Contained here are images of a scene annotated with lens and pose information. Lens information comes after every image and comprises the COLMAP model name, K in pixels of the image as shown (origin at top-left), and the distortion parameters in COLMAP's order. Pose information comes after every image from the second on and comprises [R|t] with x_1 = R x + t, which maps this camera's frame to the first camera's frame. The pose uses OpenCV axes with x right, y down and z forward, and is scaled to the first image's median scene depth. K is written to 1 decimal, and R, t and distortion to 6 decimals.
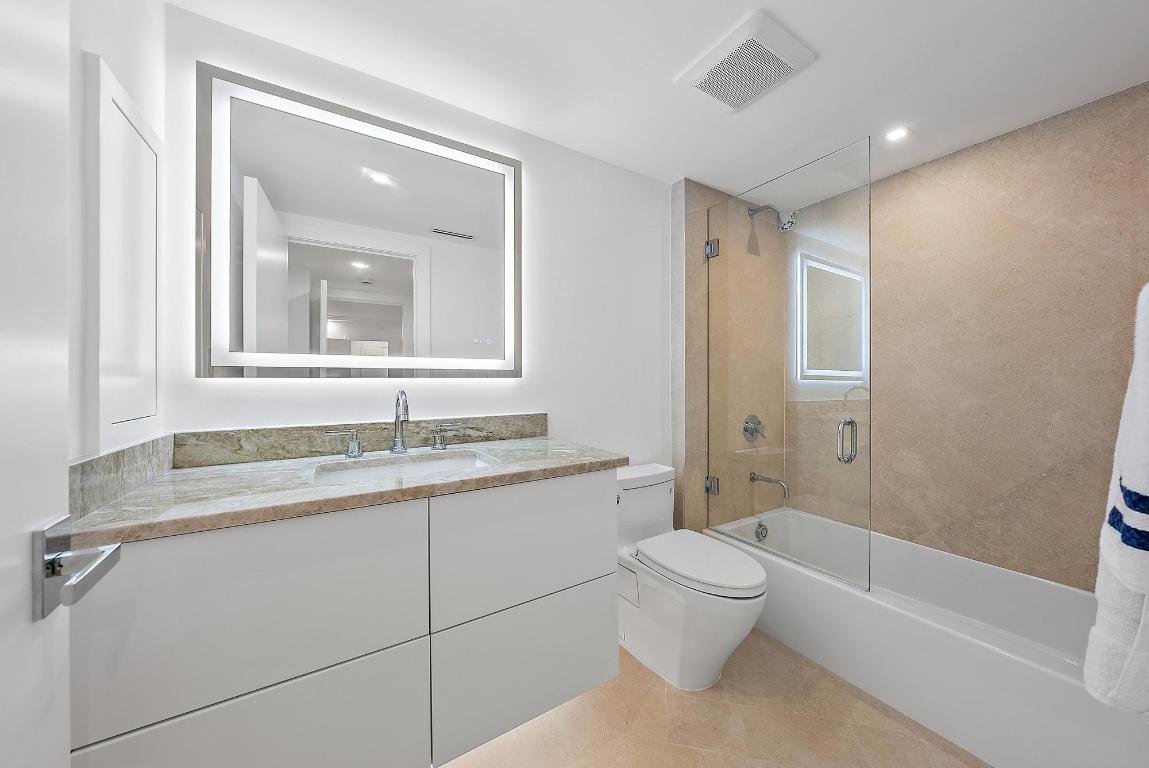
lens RADIAL K [[395.0, 0, 582.8], [0, 395.0, 382.0], [0, 0, 1]] dist [-0.000470, -0.000028]
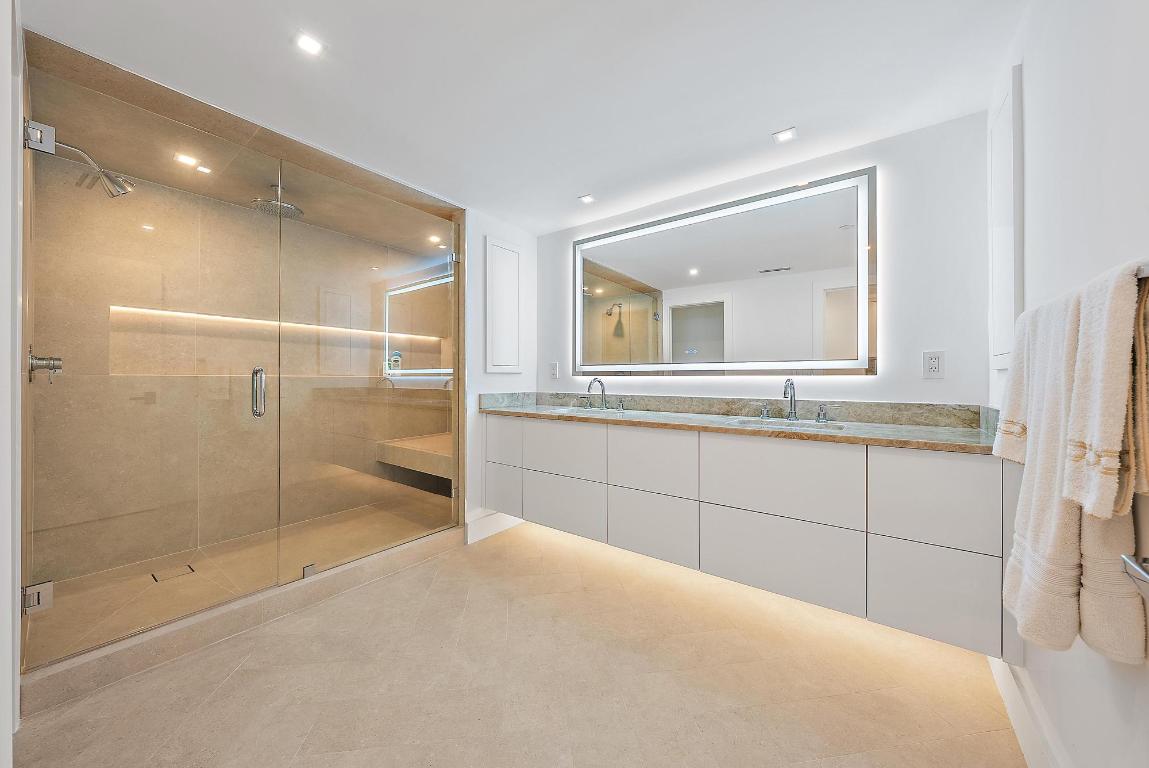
lens RADIAL K [[408.8, 0, 574.5], [0, 408.8, 384.0], [0, 0, 1]] dist [0.000088, 0.000003]
pose [[0.352044, 0.013824, -0.935881, 0.576860], [-0.007661, 0.999900, 0.011888, 0.005860], [0.935952, 0.002985, 0.352115, -0.109880]]
